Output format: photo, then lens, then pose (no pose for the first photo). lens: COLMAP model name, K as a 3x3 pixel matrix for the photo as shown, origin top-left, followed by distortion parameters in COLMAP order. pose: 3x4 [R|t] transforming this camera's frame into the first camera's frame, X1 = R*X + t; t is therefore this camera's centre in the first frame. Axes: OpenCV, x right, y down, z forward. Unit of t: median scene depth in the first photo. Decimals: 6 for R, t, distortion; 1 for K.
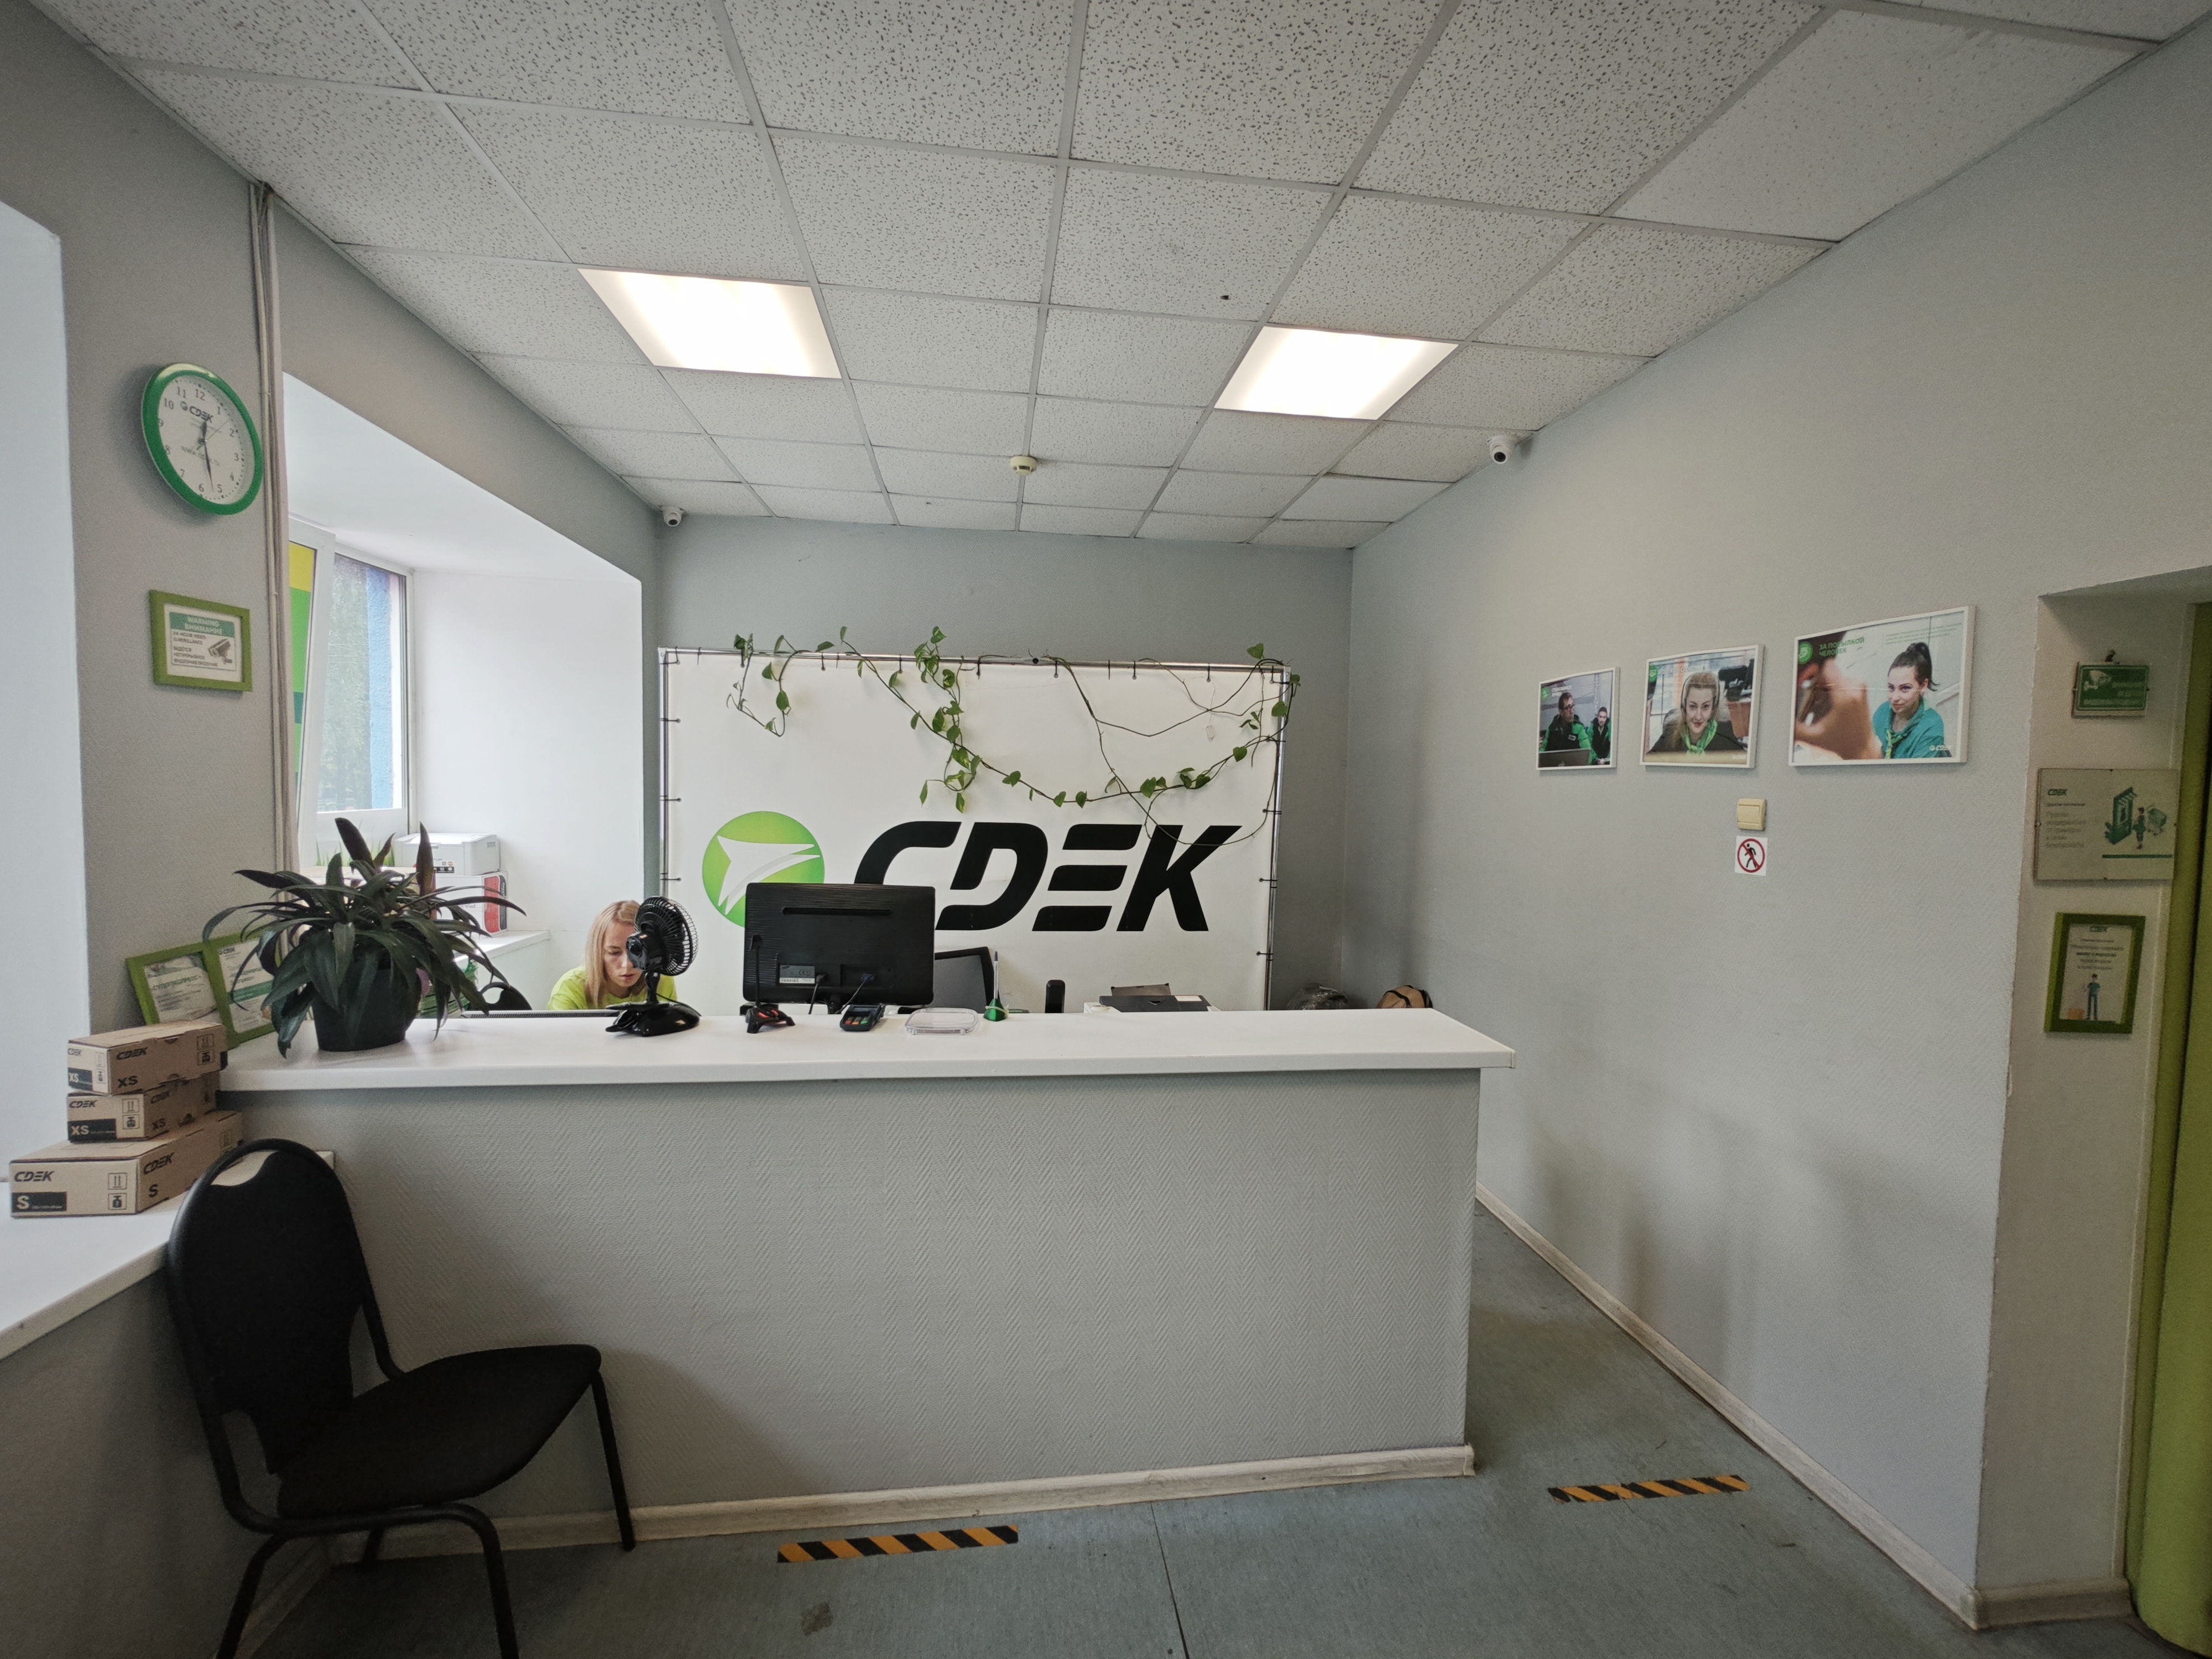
lens RADIAL K [[950.8, 0, 1104.3], [0, 950.8, 828.6], [0, 0, 1]] dist [-0.001075, 0.001551]
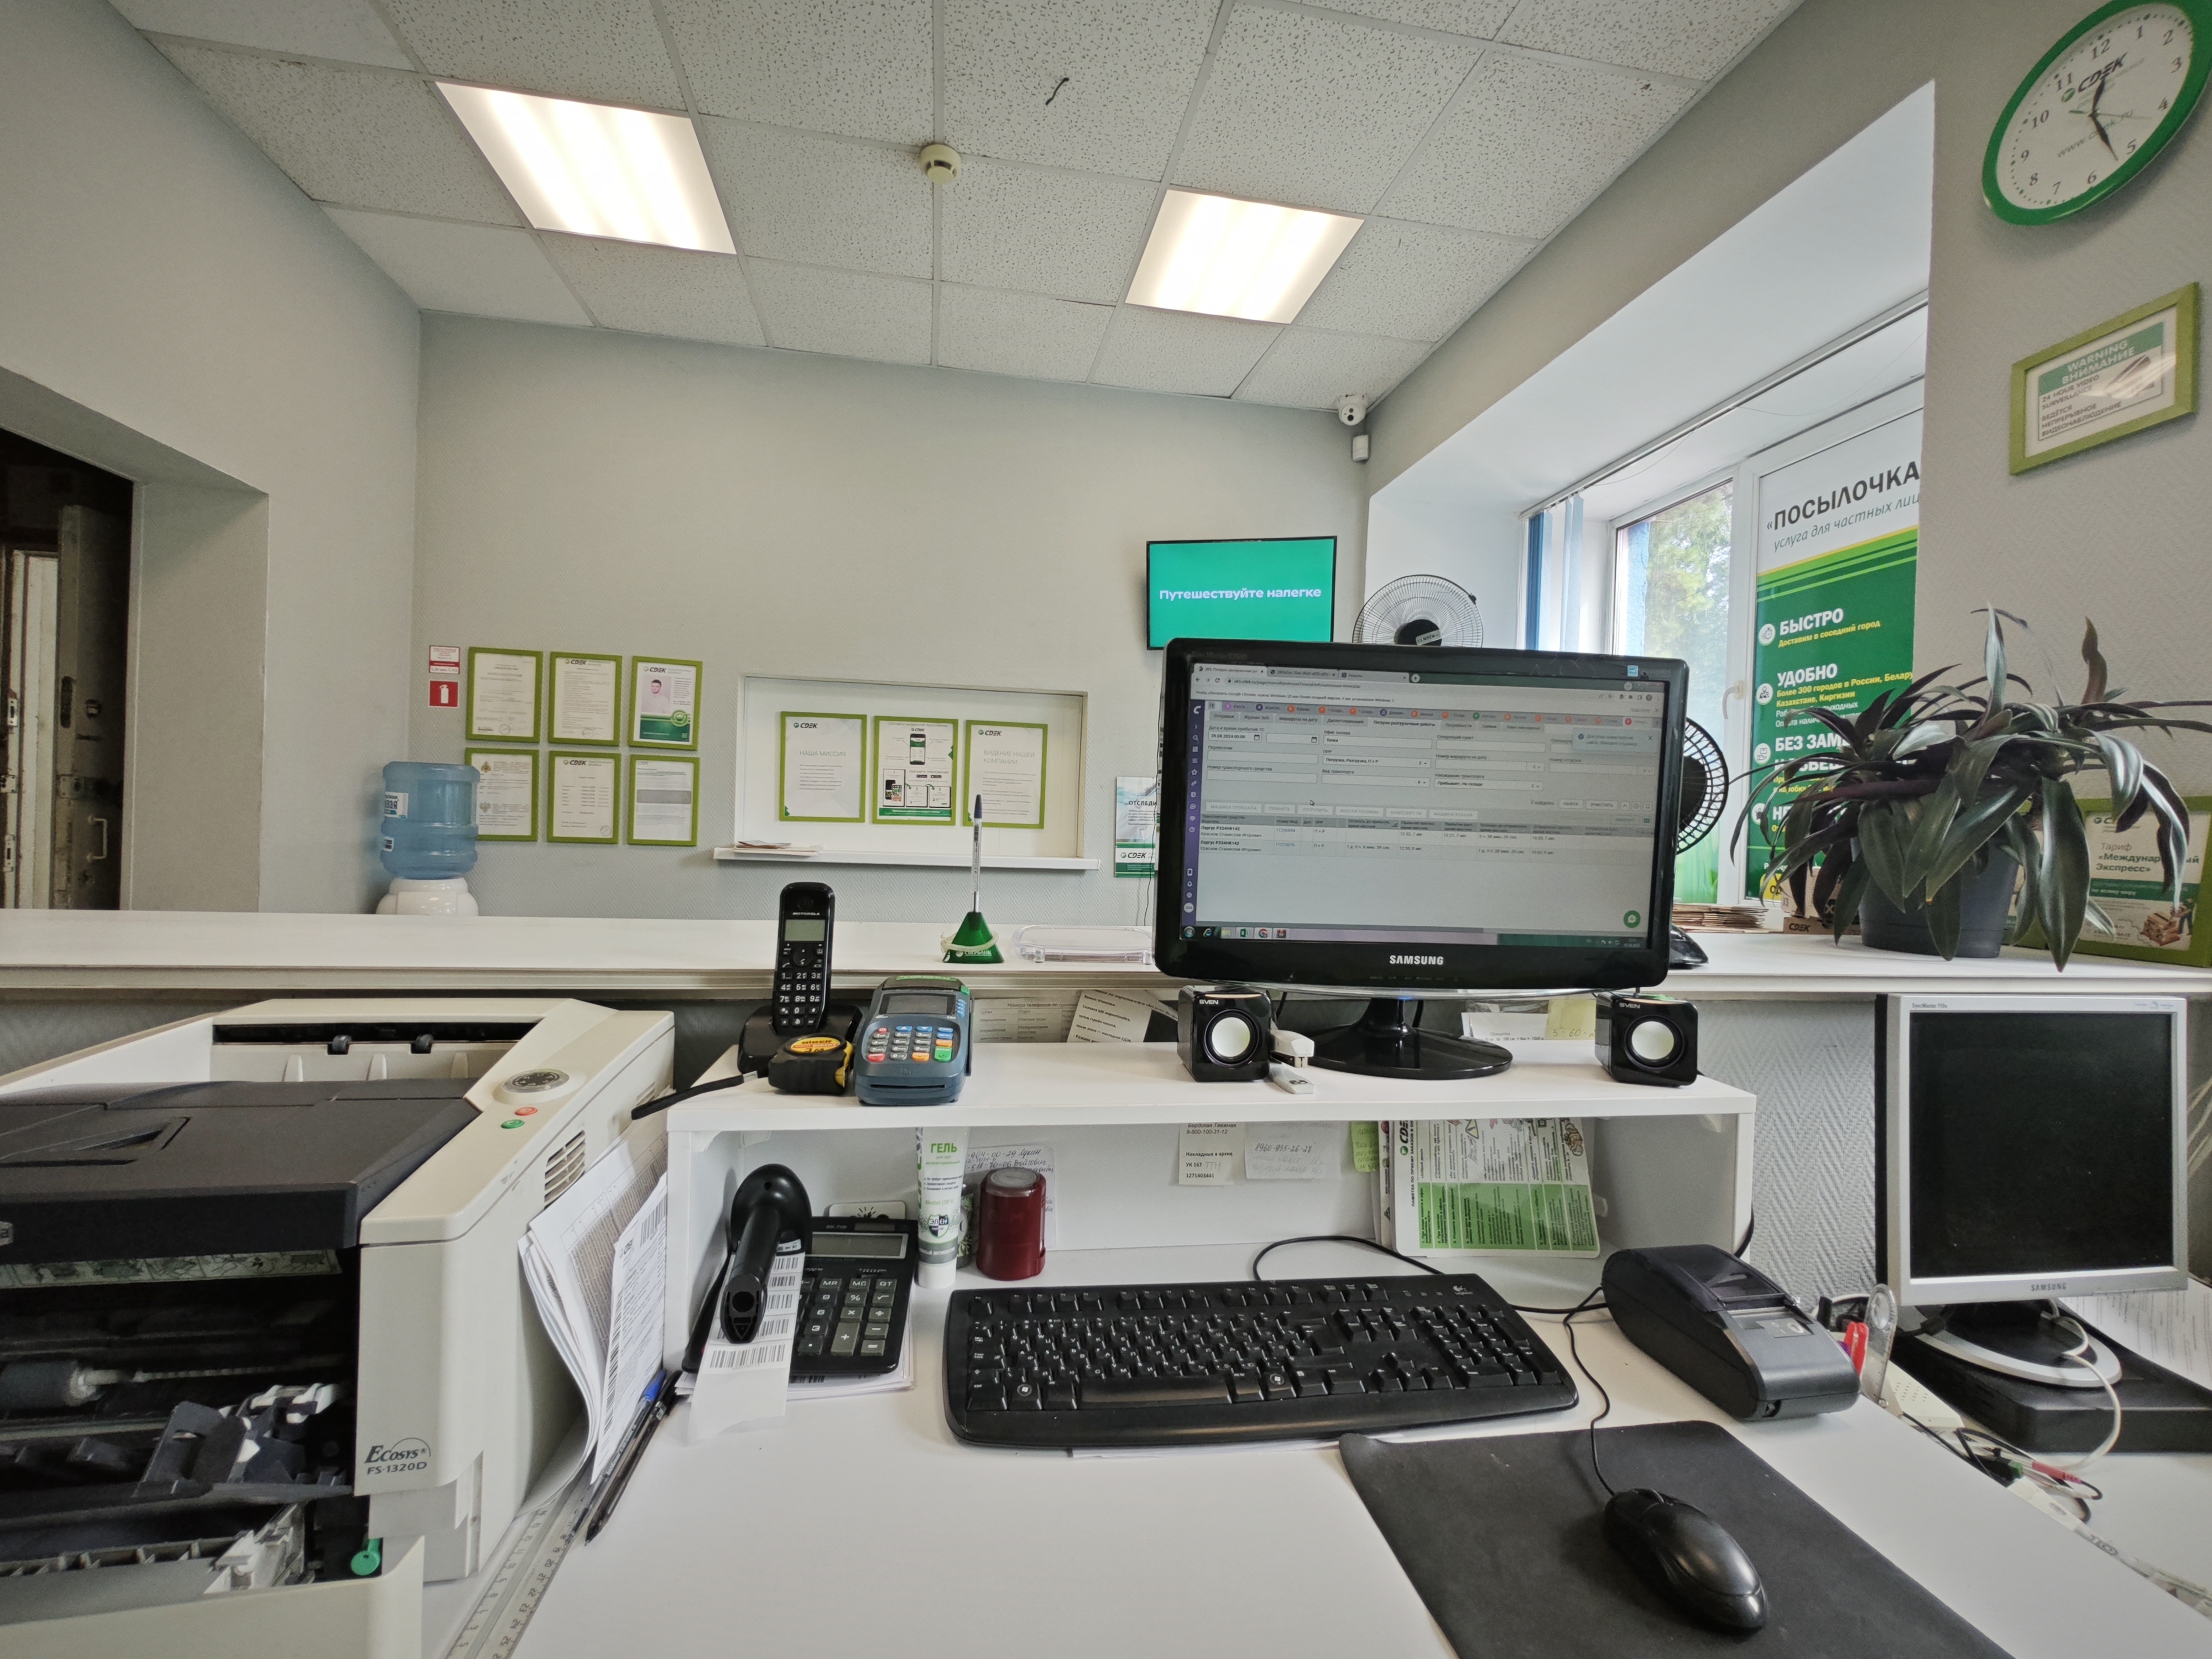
lens RADIAL K [[950.8, 0, 1103.9], [0, 950.8, 823.5], [0, 0, 1]] dist [-0.001075, 0.001551]
pose [[-0.997657, -0.055970, -0.039344, -0.091513], [-0.057819, 0.997194, 0.047558, 0.070175], [0.036572, 0.049722, -0.998093, 0.829313]]
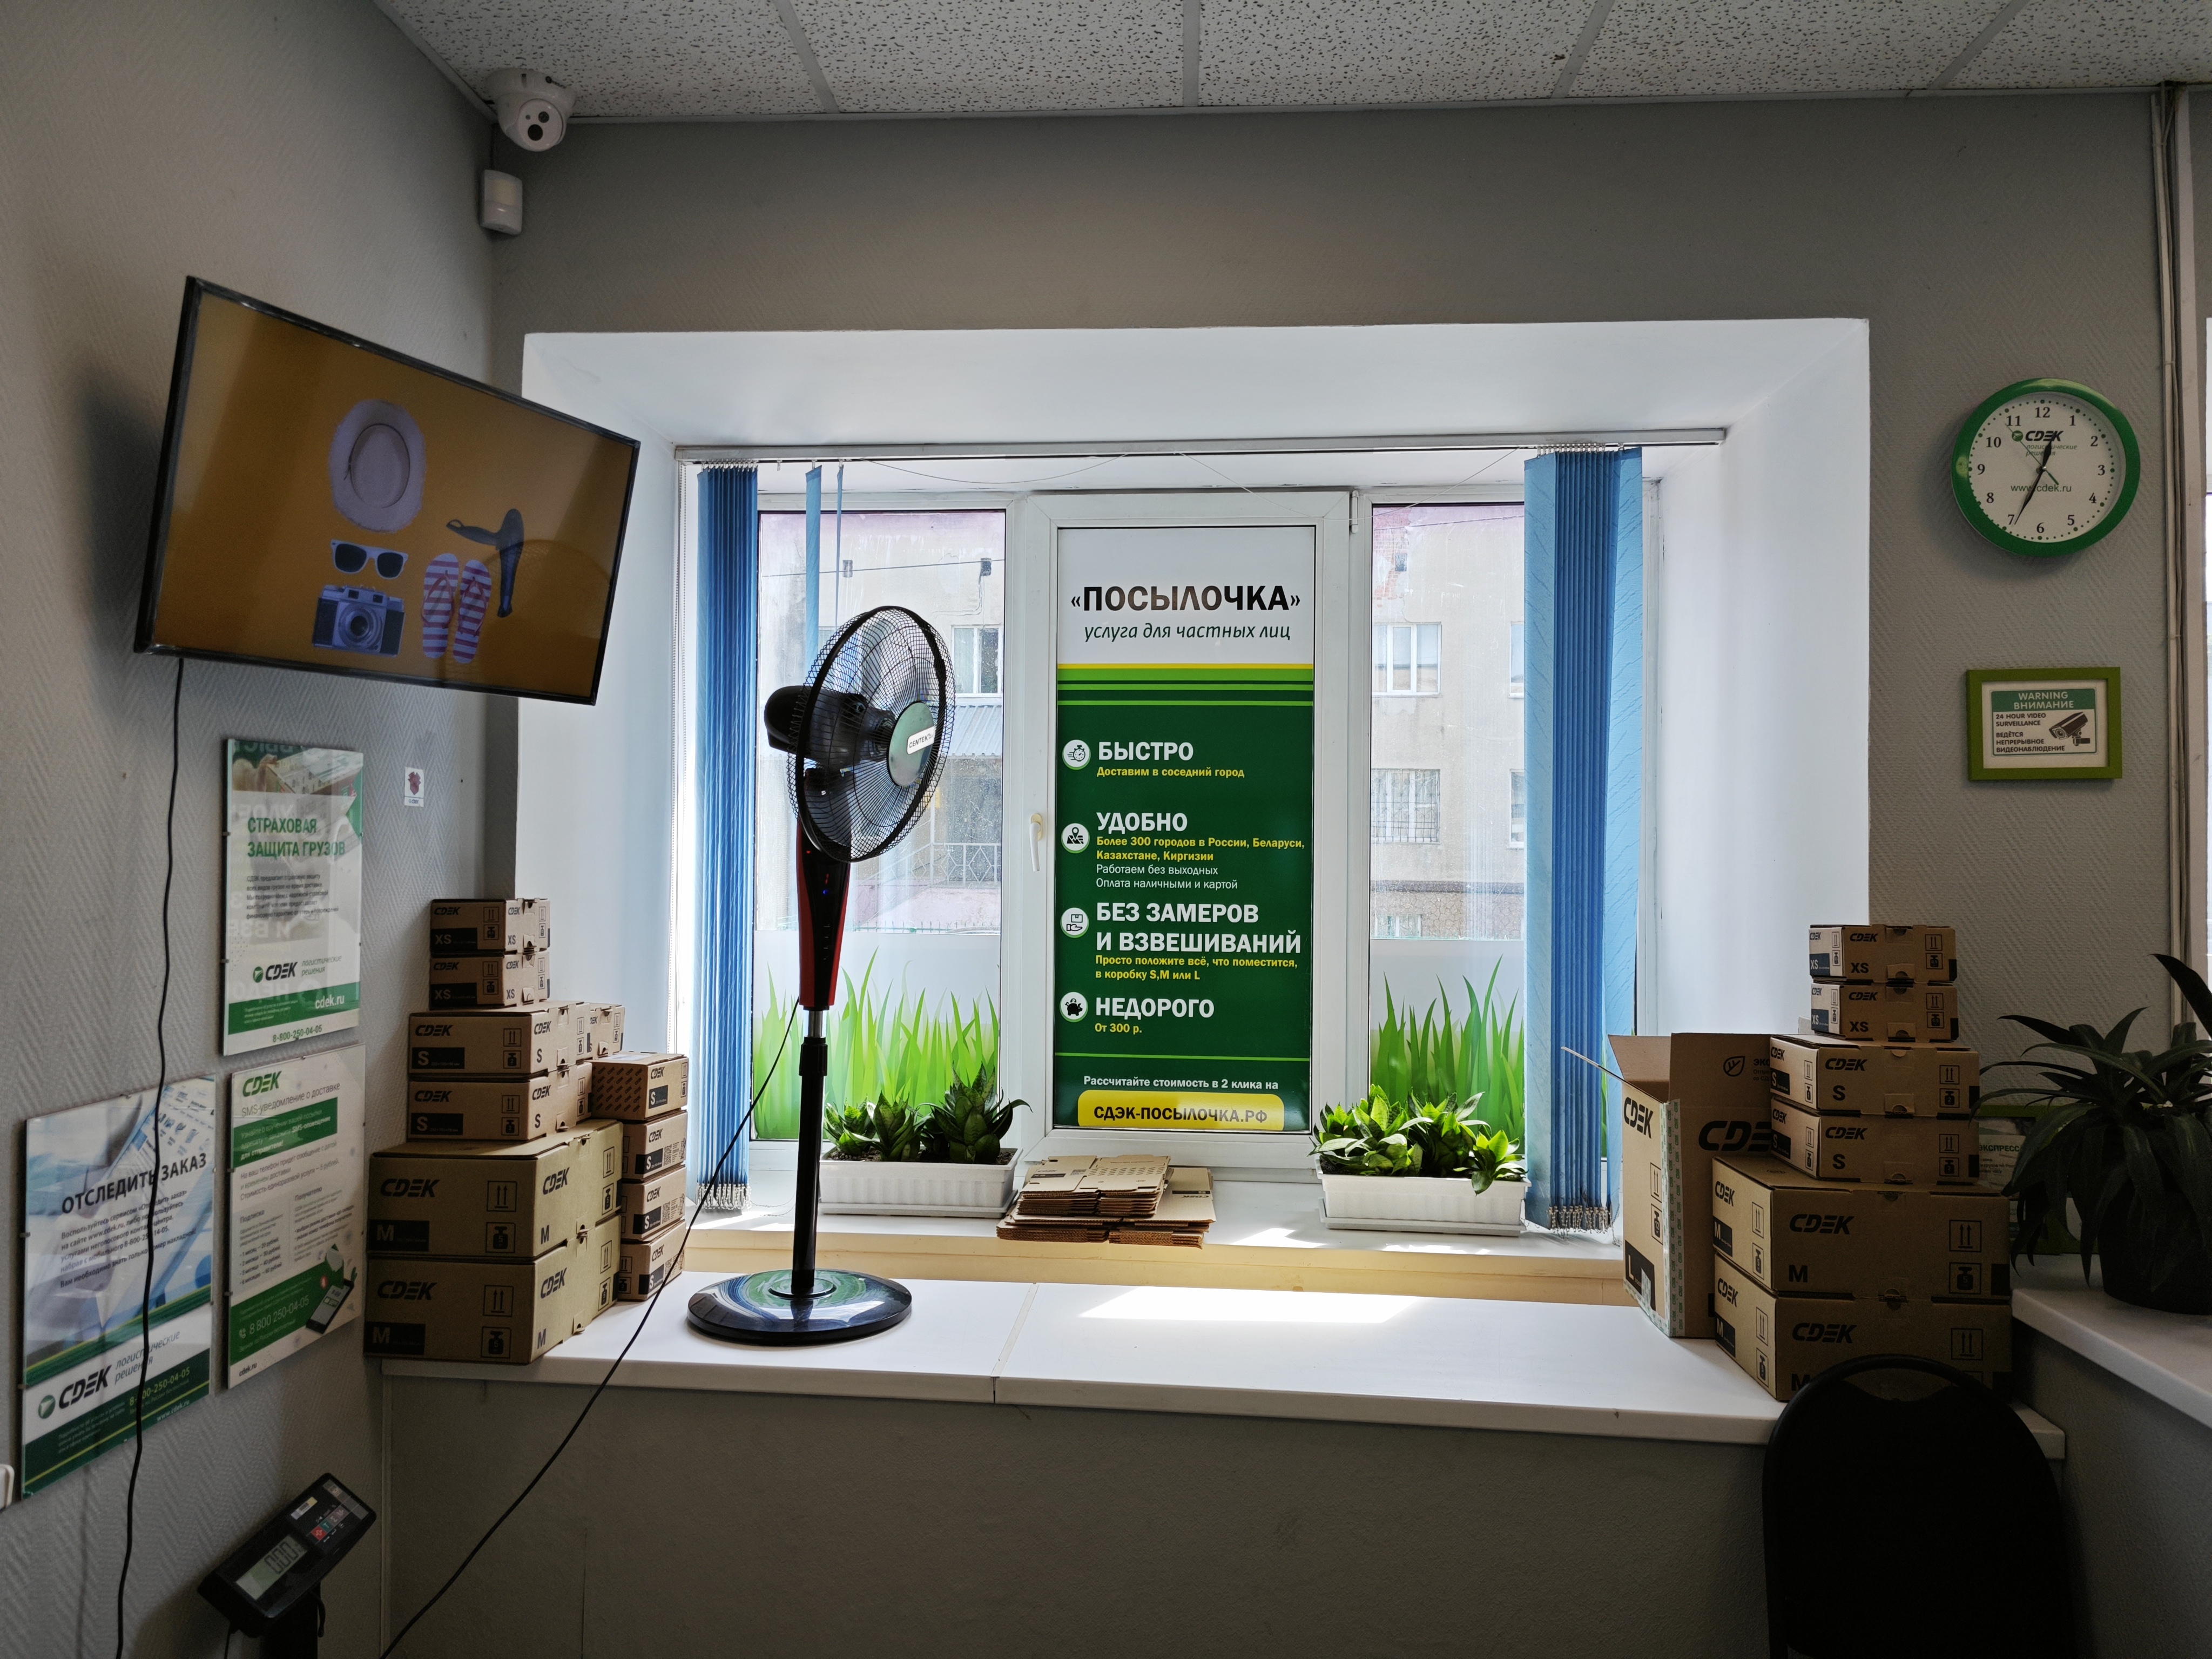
lens RADIAL K [[1476.6, 0, 1107.1], [0, 1476.6, 830.5], [0, 0, 1]] dist [0.034391, -0.021180]
pose [[-0.186529, -0.038532, -0.981694, 0.193748], [-0.058900, 0.997872, -0.027975, -0.013010], [0.980682, 0.052604, -0.188401, 0.233278]]
